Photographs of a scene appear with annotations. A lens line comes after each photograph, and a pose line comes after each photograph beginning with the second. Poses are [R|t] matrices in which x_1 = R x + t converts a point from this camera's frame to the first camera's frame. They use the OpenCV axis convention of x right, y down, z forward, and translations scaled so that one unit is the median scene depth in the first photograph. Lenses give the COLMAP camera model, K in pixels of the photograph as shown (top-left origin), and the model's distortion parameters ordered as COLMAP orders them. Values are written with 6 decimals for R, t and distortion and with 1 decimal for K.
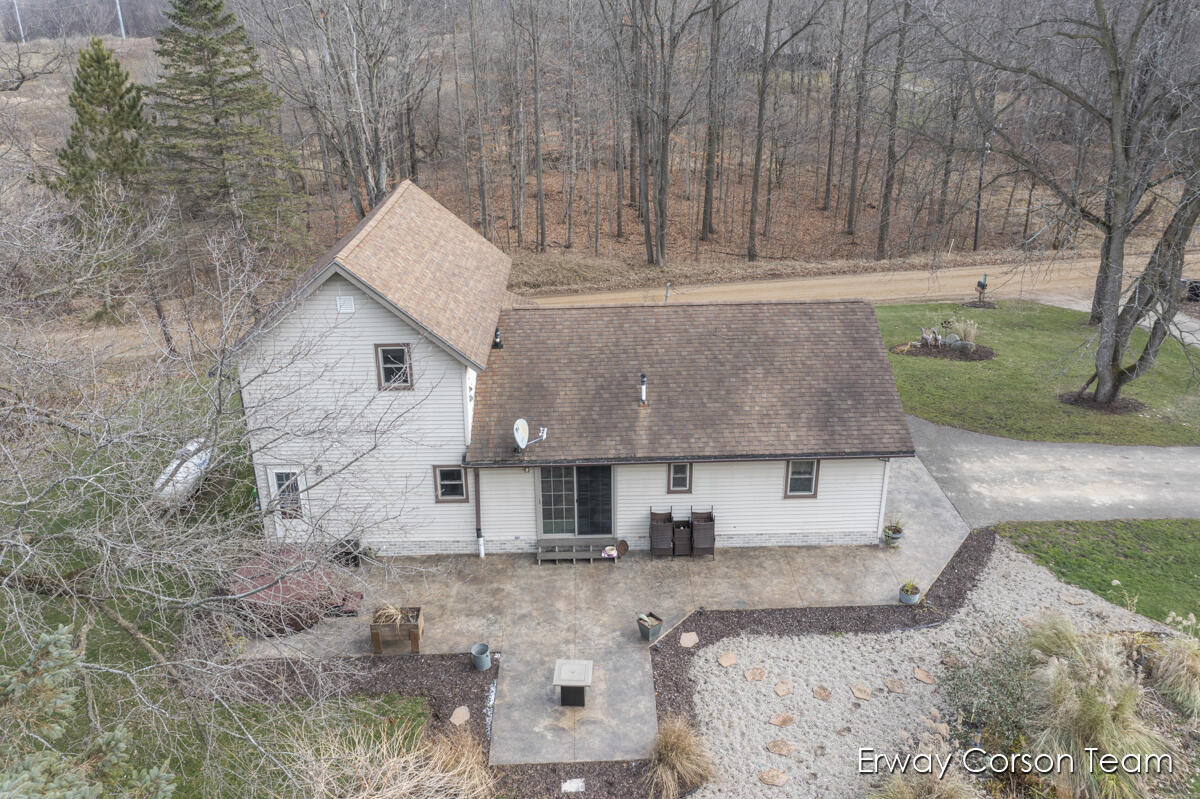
lens RADIAL K [[942.5, 0, 601.4], [0, 942.5, 394.0], [0, 0, 1]] dist [-0.005153, -0.002667]
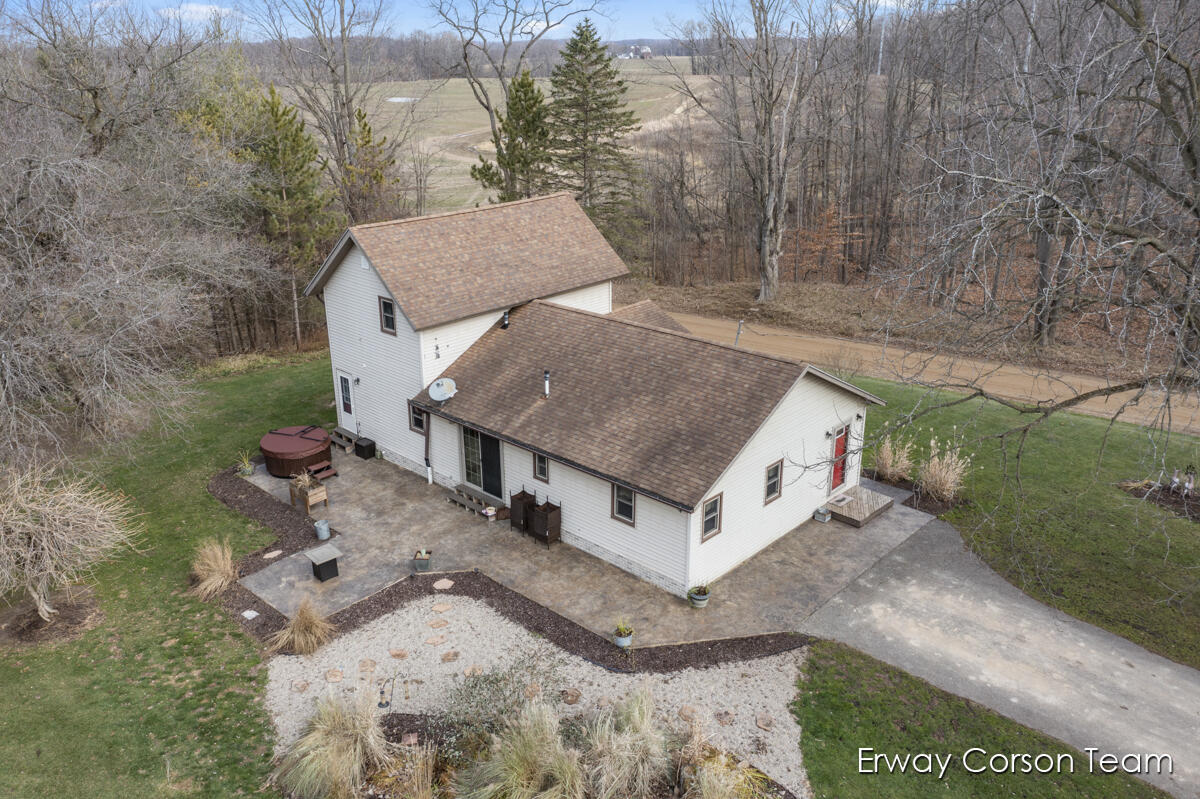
lens RADIAL K [[942.5, 0, 601.4], [0, 942.5, 394.0], [0, 0, 1]] dist [-0.005153, -0.002667]
pose [[0.717523, 0.248396, -0.650739, 0.836700], [-0.273063, 0.959779, 0.065275, -0.086347], [0.640779, 0.130856, 0.756491, 0.185300]]
